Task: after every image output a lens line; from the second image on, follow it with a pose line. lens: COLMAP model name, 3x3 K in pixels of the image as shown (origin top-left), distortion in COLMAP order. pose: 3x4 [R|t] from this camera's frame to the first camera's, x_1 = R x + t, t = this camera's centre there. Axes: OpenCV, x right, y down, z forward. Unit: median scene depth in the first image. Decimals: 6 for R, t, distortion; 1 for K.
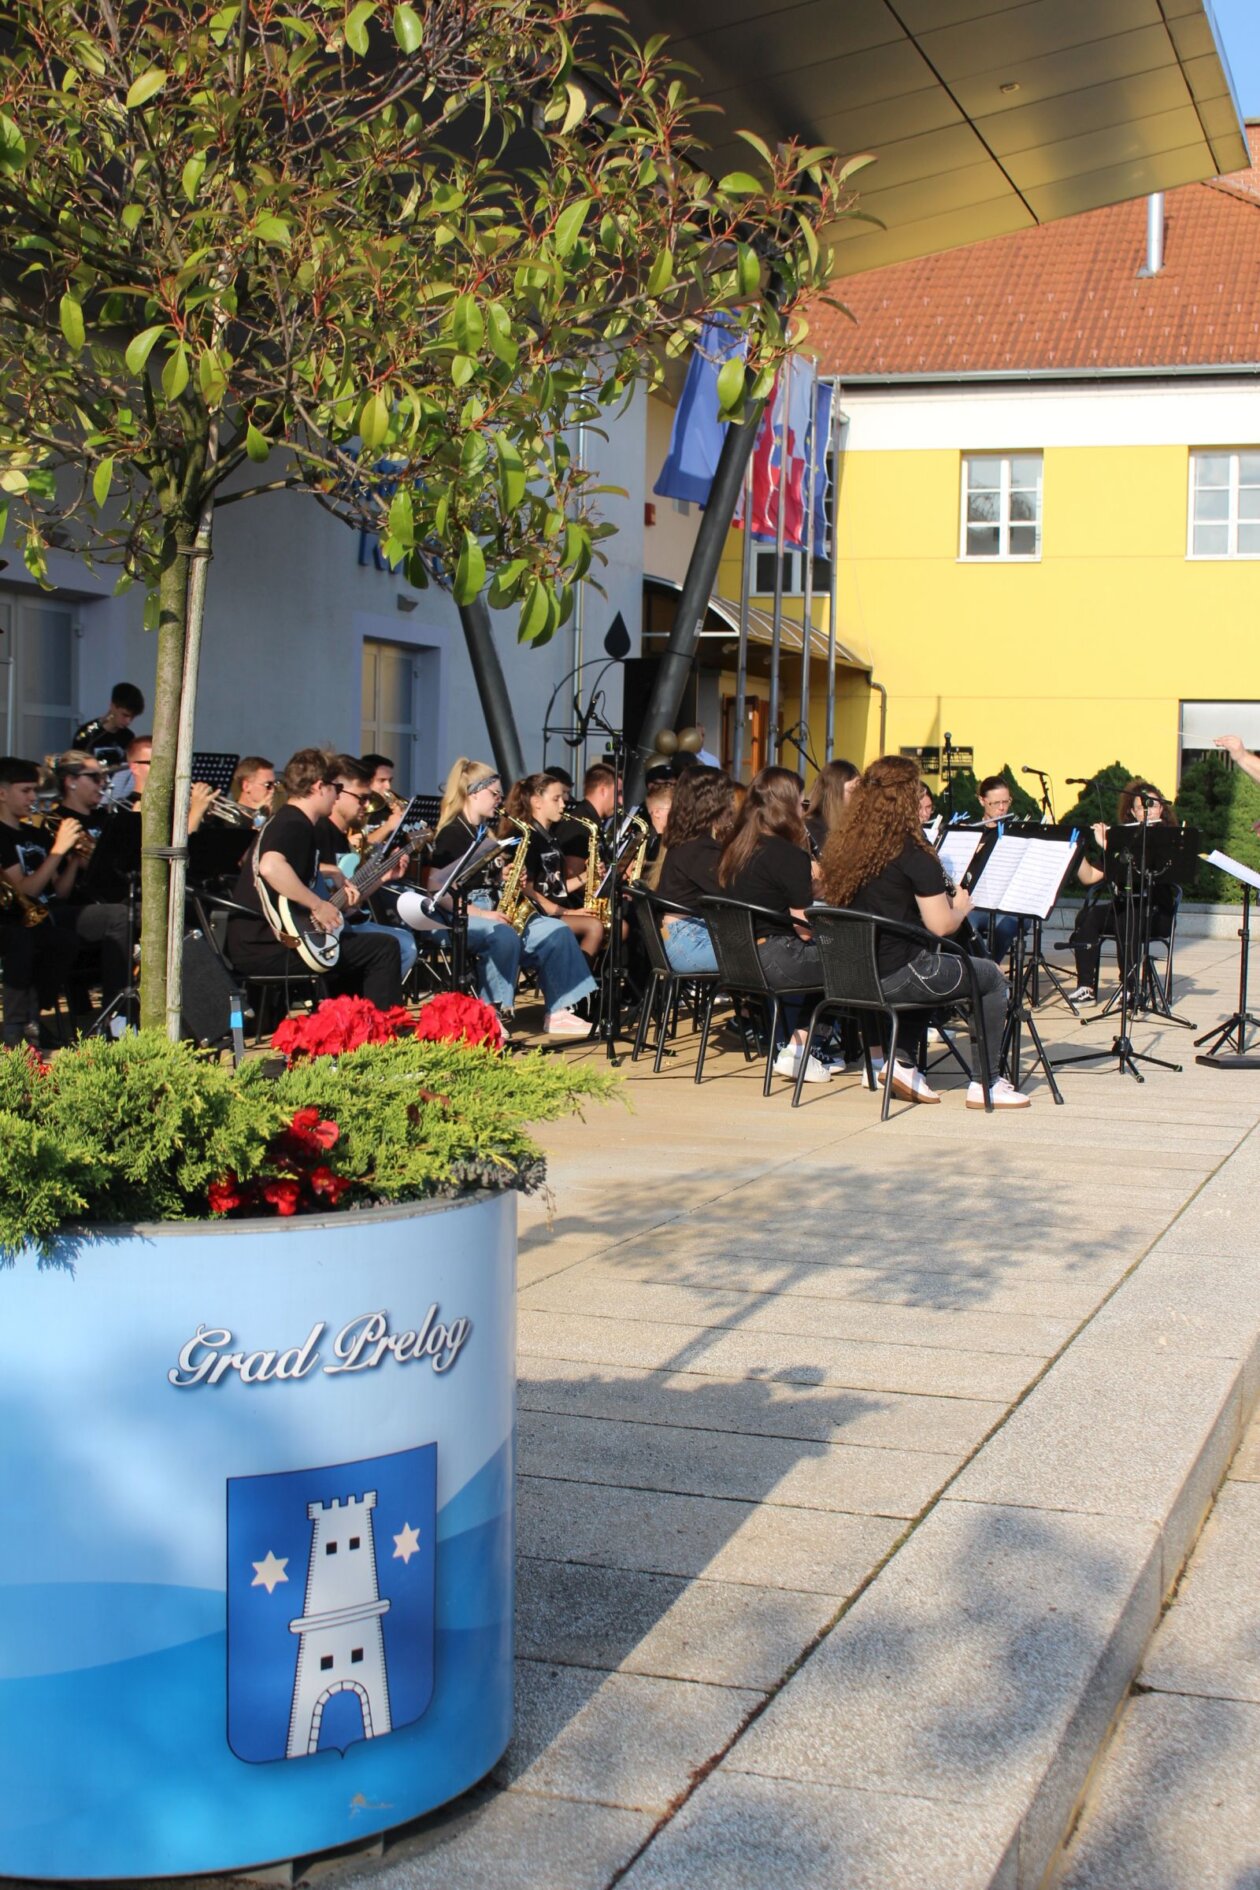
lens RADIAL K [[2622.2, 0, 630.0], [0, 2622.2, 945.0], [0, 0, 1]] dist [-0.058705, 0.134827]
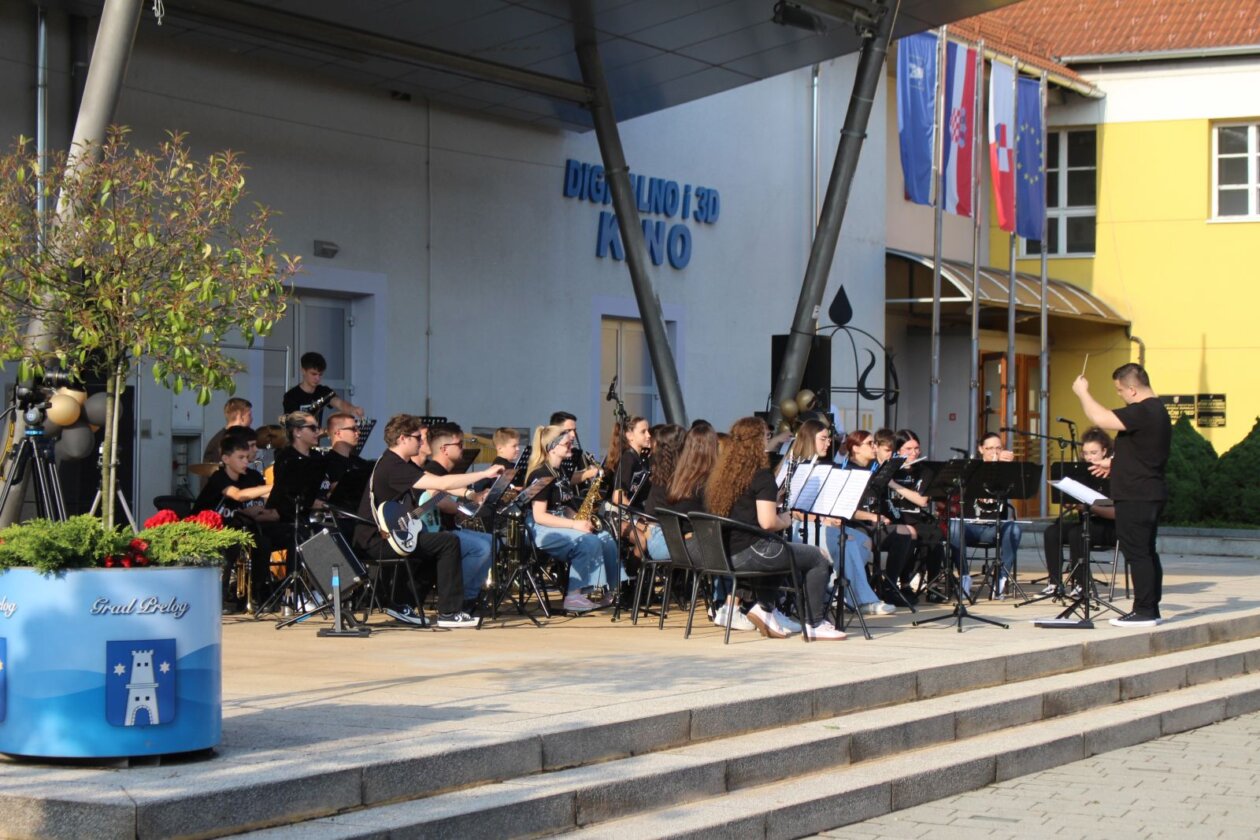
lens RADIAL K [[2865.6, 0, 630.7], [0, 2865.6, 387.3], [0, 0, 1]] dist [0.081232, 0.021045]
pose [[0.986014, -0.016511, -0.165843, 0.273255], [0.003641, 0.996977, -0.077614, 0.038148], [0.166623, 0.075925, 0.983093, -0.623902]]
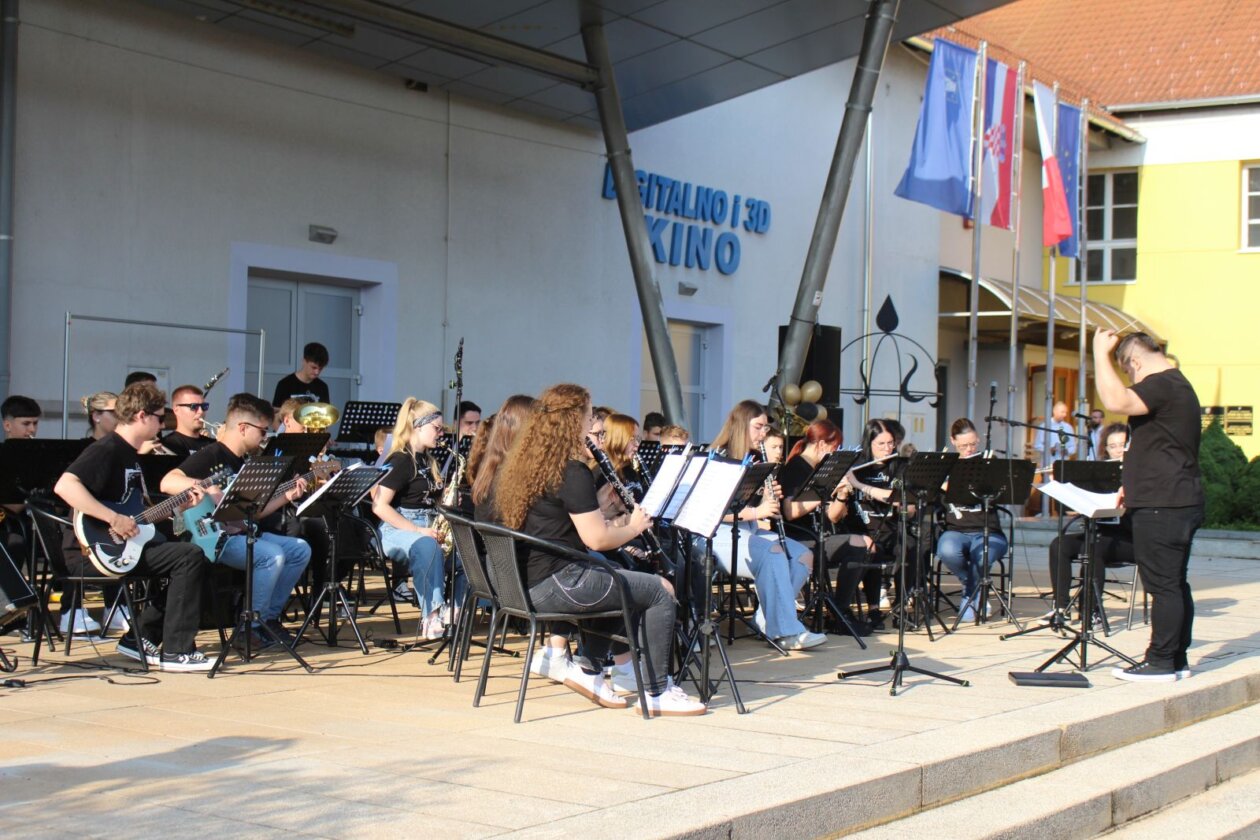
lens RADIAL K [[1978.3, 0, 630.0], [0, 1978.3, 401.5], [0, 0, 1]] dist [-0.021573, 0.060813]
pose [[0.965408, -0.005176, -0.260692, 0.290396], [-0.016603, 0.996554, -0.081271, 0.000906], [0.260214, 0.082788, 0.961995, 0.187292]]
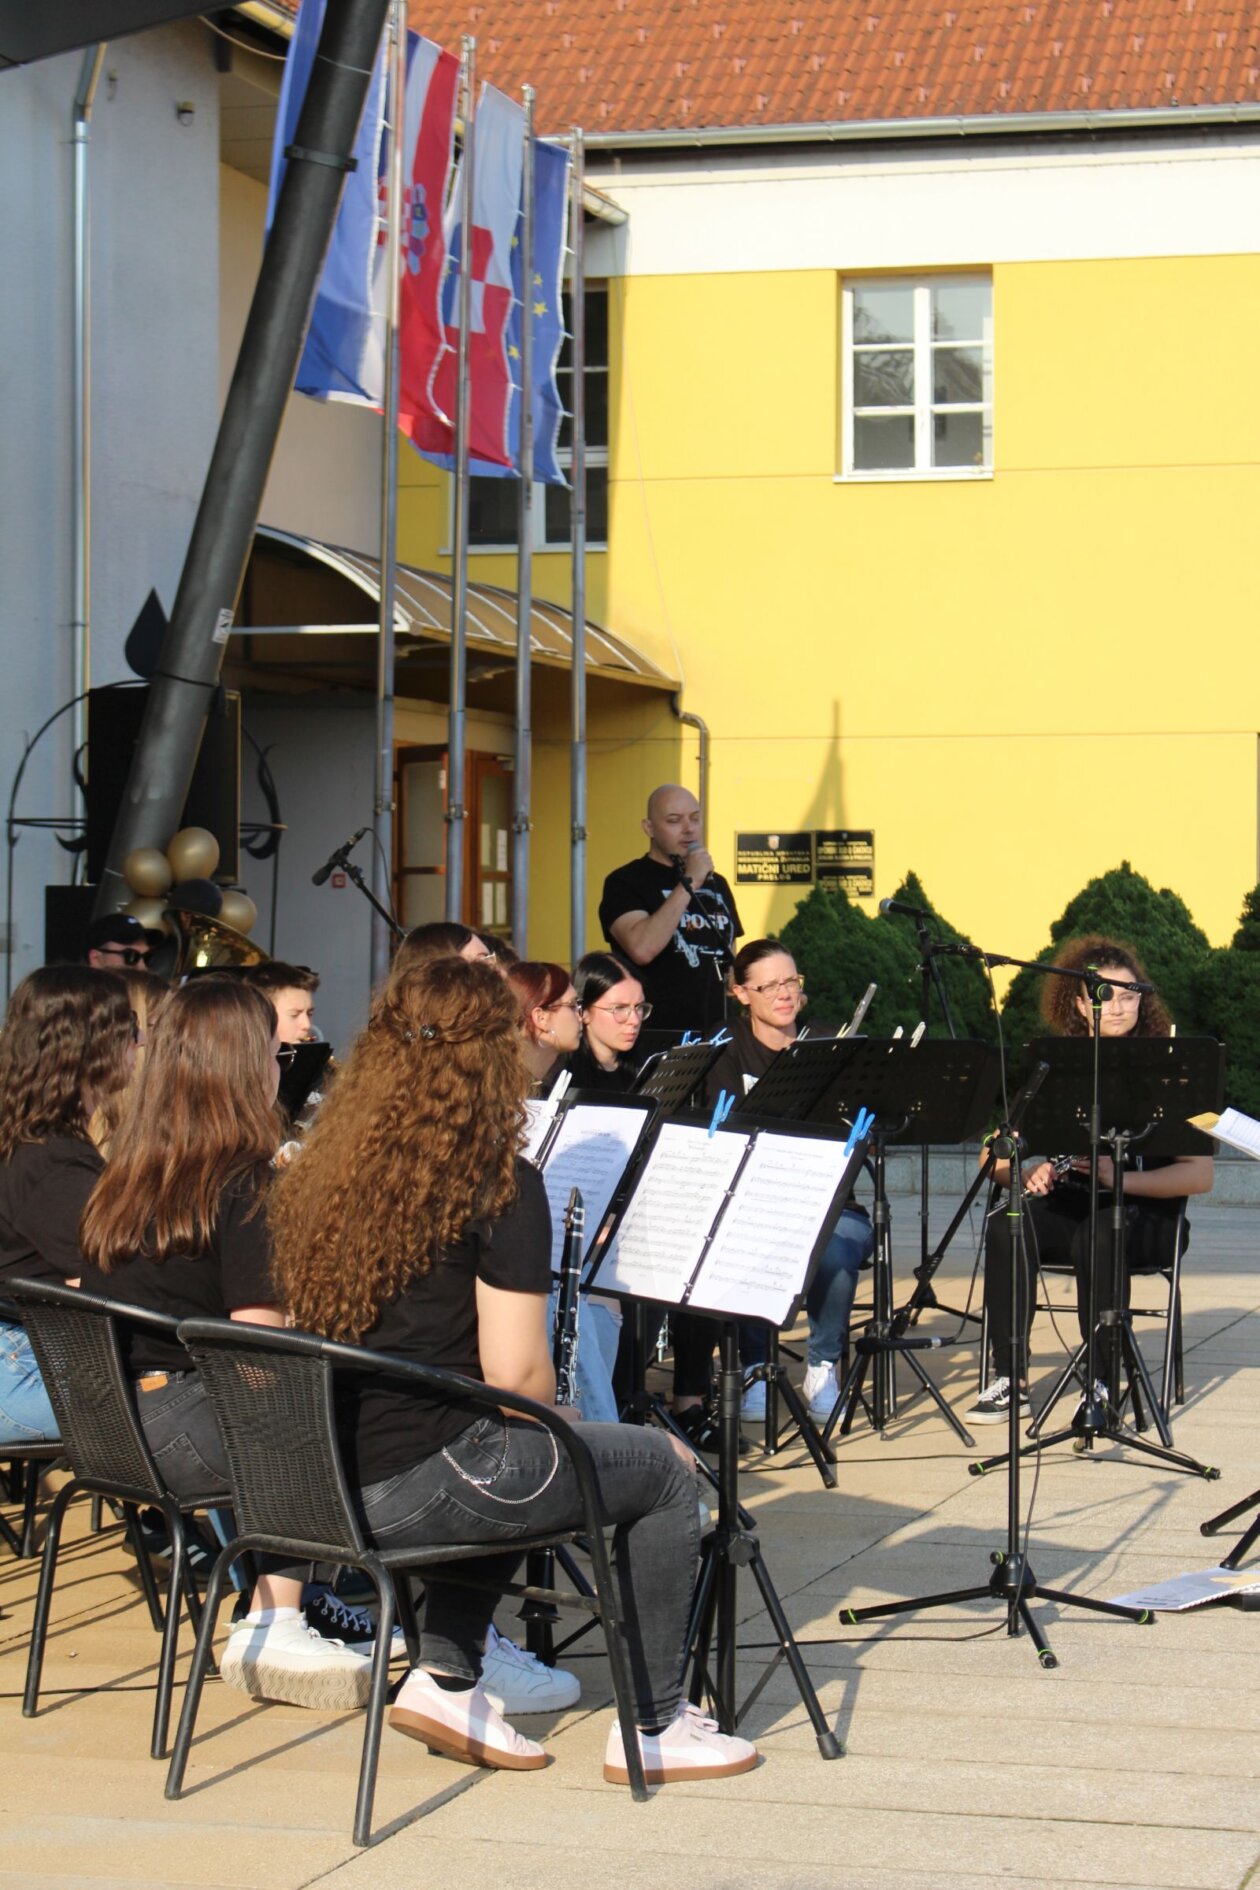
lens RADIAL K [[4644.7, 0, 630.0], [0, 4644.7, 945.0], [0, 0, 1]] dist [0.061904, 0.381688]
pose [[0.997972, -0.020817, 0.060149, 0.078819], [0.023643, 0.998631, -0.046668, -0.031565], [-0.059096, 0.047996, 0.997098, 0.219550]]
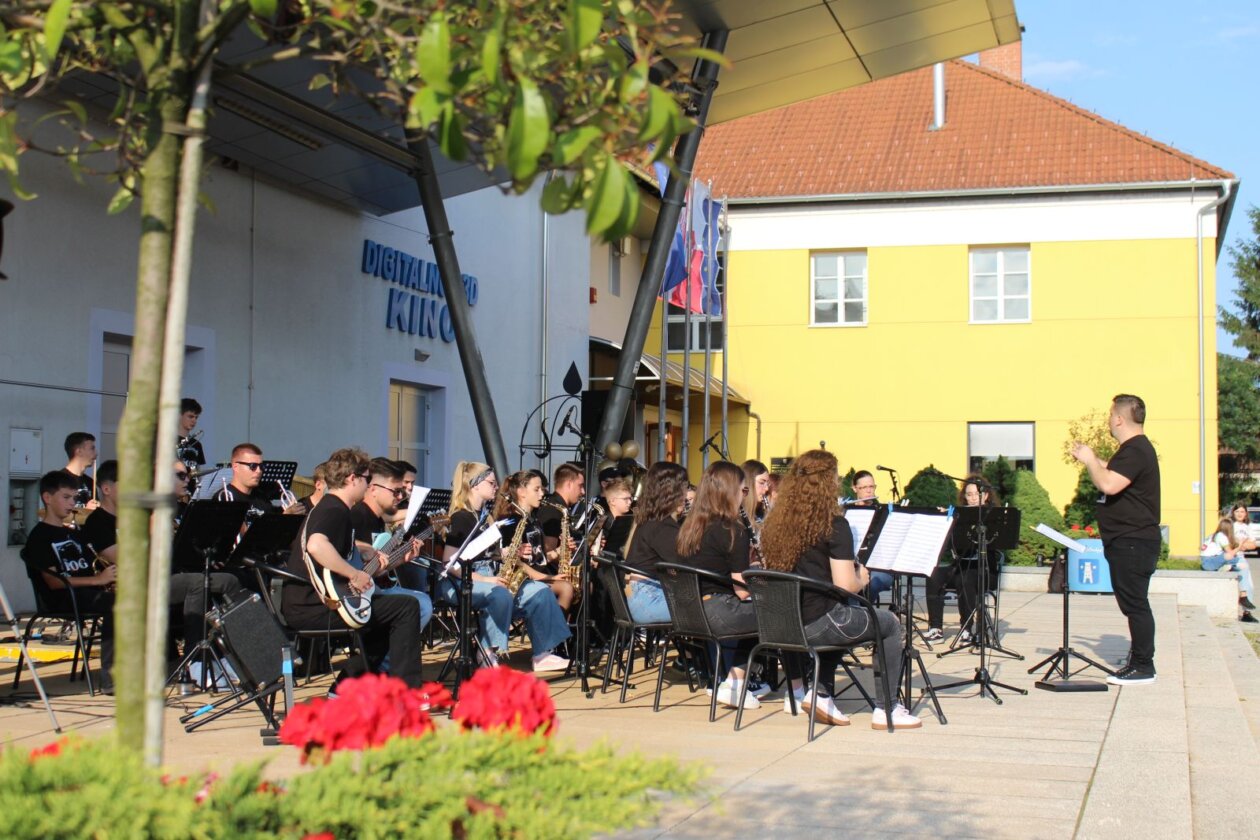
lens RADIAL K [[1798.5, 0, 630.0], [0, 1798.5, 414.1], [0, 0, 1]] dist [-0.031740, 0.012159]
pose [[0.999439, -0.009539, 0.032098, -0.011909], [0.012792, 0.994626, -0.102744, -0.000746], [-0.030945, 0.103097, 0.994190, 0.114504]]
